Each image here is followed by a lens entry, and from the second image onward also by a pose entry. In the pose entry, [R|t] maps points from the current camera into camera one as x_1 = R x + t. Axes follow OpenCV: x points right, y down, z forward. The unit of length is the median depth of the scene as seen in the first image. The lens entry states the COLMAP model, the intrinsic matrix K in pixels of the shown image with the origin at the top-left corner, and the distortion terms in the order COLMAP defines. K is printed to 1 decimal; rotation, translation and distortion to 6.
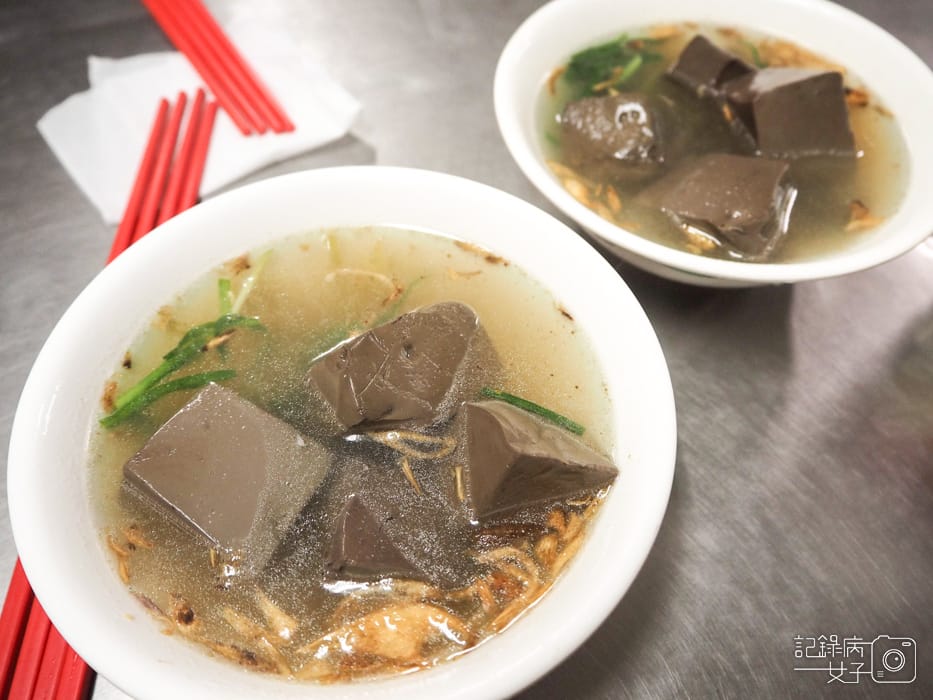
lens RADIAL K [[748.7, 0, 466.5], [0, 748.7, 350.0], [0, 0, 1]] dist [0.061596, 0.000363]
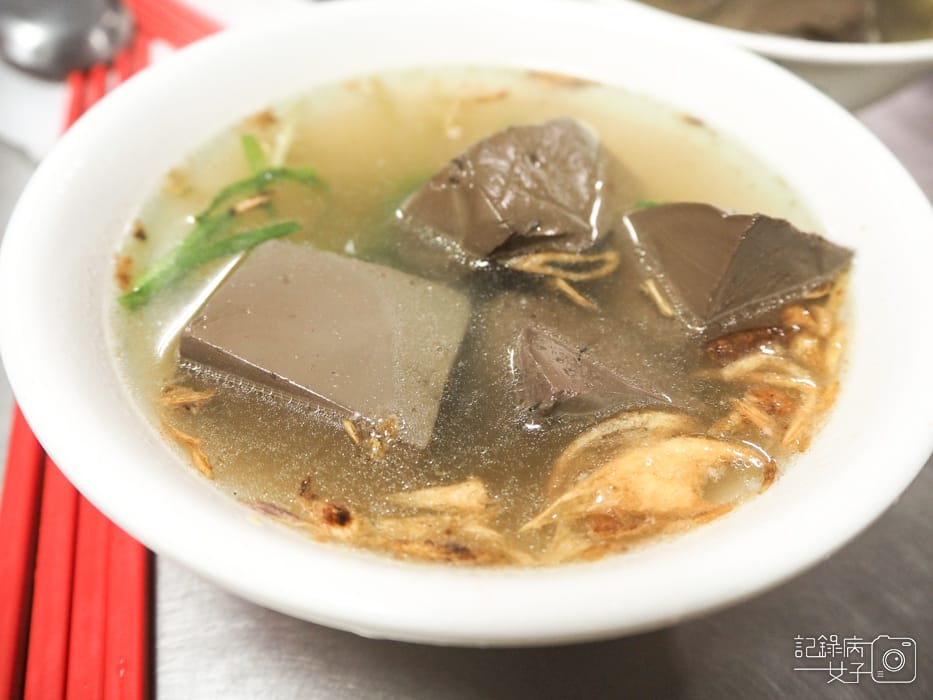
lens RADIAL K [[748.7, 0, 466.5], [0, 748.7, 350.0], [0, 0, 1]] dist [0.061596, 0.000363]
pose [[0.973490, -0.150063, 0.172622, -0.320692], [0.171103, 0.978613, -0.114198, 0.277208], [-0.151793, 0.140707, 0.978346, 0.316714]]
